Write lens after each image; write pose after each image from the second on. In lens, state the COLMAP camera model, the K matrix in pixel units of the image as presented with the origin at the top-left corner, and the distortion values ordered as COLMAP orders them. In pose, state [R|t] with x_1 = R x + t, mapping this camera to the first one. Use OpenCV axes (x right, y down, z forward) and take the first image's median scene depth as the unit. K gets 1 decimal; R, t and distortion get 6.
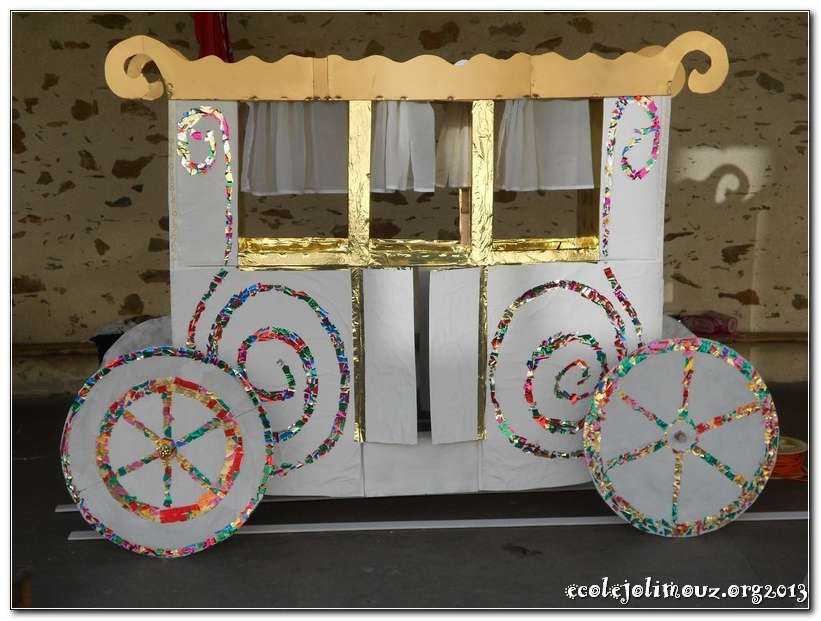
lens RADIAL K [[1347.2, 0, 411.3], [0, 1347.2, 310.1], [0, 0, 1]] dist [0.020854, 0.000000]
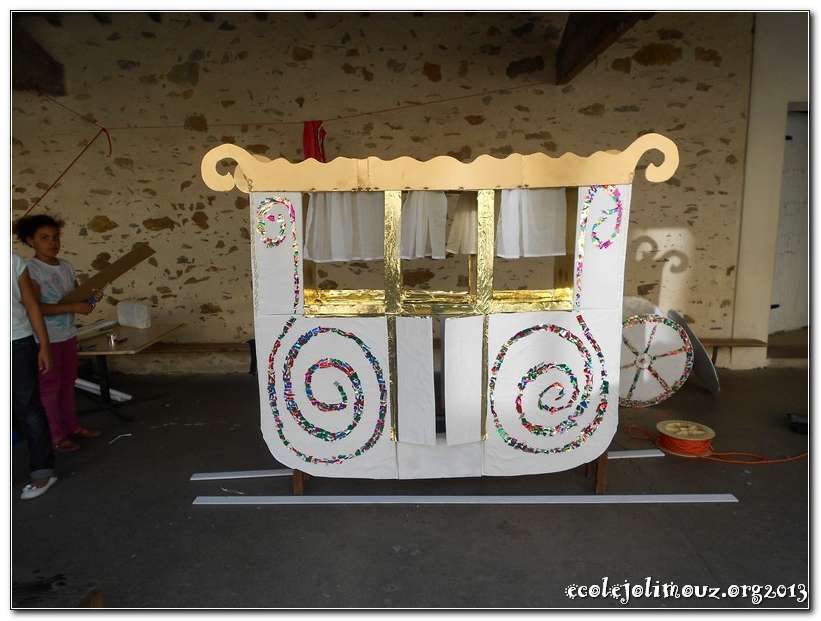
lens RADIAL K [[620.7, 0, 409.1], [0, 620.7, 312.0], [0, 0, 1]] dist [0.007513, 0.003308]
pose [[0.997438, 0.002833, -0.071485, 0.021583], [-0.001175, 0.999729, 0.023234, -0.048672], [0.071531, -0.023091, 0.997171, 0.376487]]
